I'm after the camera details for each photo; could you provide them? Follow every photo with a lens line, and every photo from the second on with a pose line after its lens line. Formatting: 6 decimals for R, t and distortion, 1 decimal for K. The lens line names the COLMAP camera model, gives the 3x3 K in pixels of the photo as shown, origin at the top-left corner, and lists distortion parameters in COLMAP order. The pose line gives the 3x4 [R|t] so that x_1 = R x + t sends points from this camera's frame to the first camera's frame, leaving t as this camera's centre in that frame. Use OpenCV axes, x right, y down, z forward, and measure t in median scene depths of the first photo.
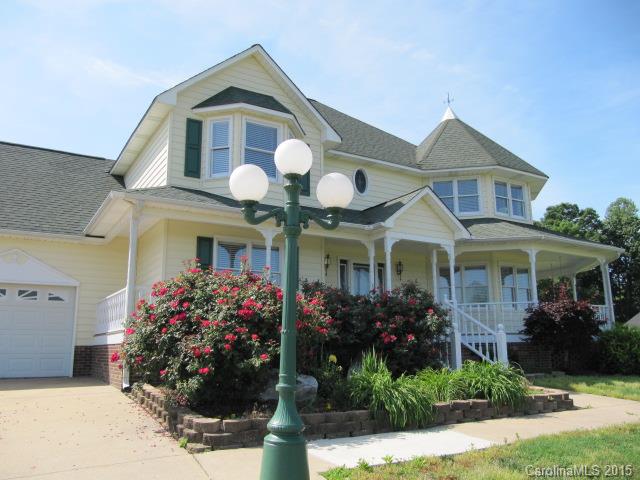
lens RADIAL K [[546.7, 0, 320.0], [0, 546.7, 240.0], [0, 0, 1]] dist [-0.045170, -0.001344]
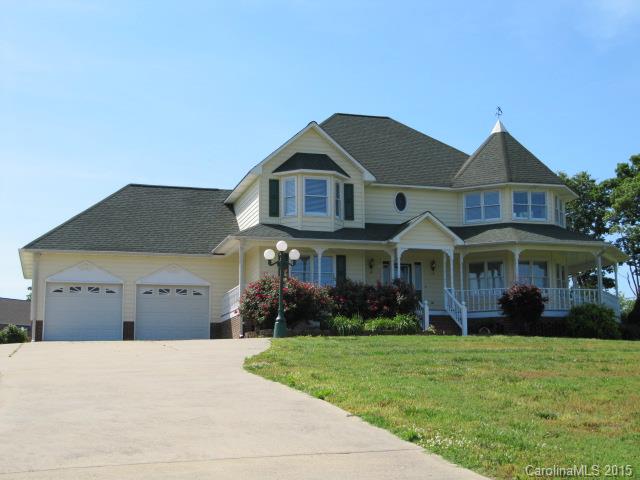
lens RADIAL K [[943.8, 0, 320.0], [0, 943.8, 240.0], [0, 0, 1]] dist [-0.010377, -0.005556]
pose [[0.966579, -0.041083, -0.253057, 0.594933], [0.051718, 0.998030, 0.035515, -0.135580], [0.251099, -0.047416, 0.966799, -1.655414]]
